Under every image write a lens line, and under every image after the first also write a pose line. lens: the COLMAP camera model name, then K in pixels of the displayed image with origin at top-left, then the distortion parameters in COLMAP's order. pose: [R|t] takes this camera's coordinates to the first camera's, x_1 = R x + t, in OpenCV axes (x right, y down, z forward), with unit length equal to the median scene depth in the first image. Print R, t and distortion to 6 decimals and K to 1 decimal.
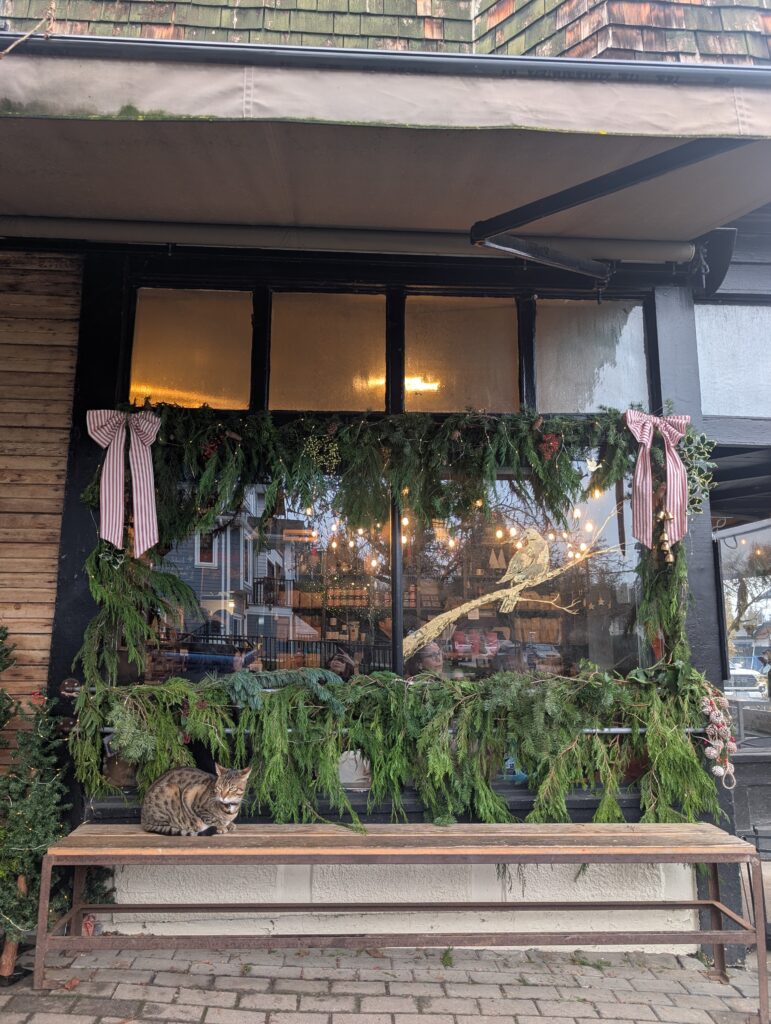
lens RADIAL K [[734.3, 0, 385.5], [0, 734.3, 512.0], [0, 0, 1]] dist [-0.004943, -0.002049]
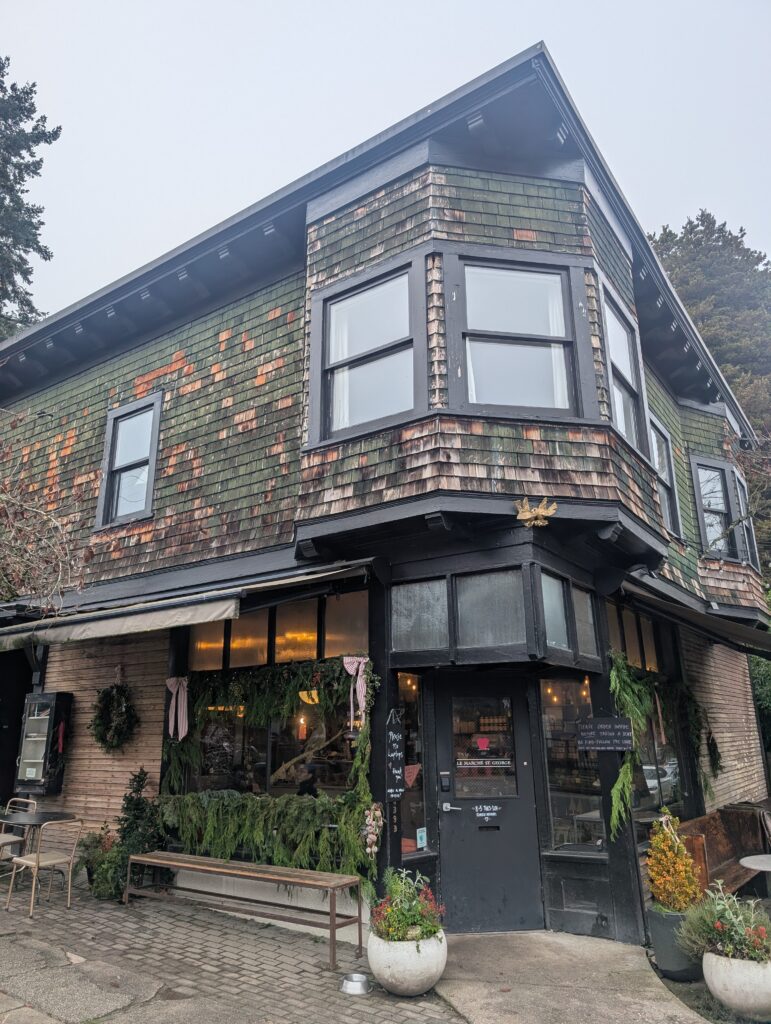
lens RADIAL K [[734.3, 0, 385.5], [0, 734.3, 512.0], [0, 0, 1]] dist [-0.004943, -0.002049]
pose [[0.787334, -0.194500, -0.585043, 1.714147], [0.126348, 0.979696, -0.155669, -0.211090], [0.603441, 0.048644, 0.795922, -0.553612]]
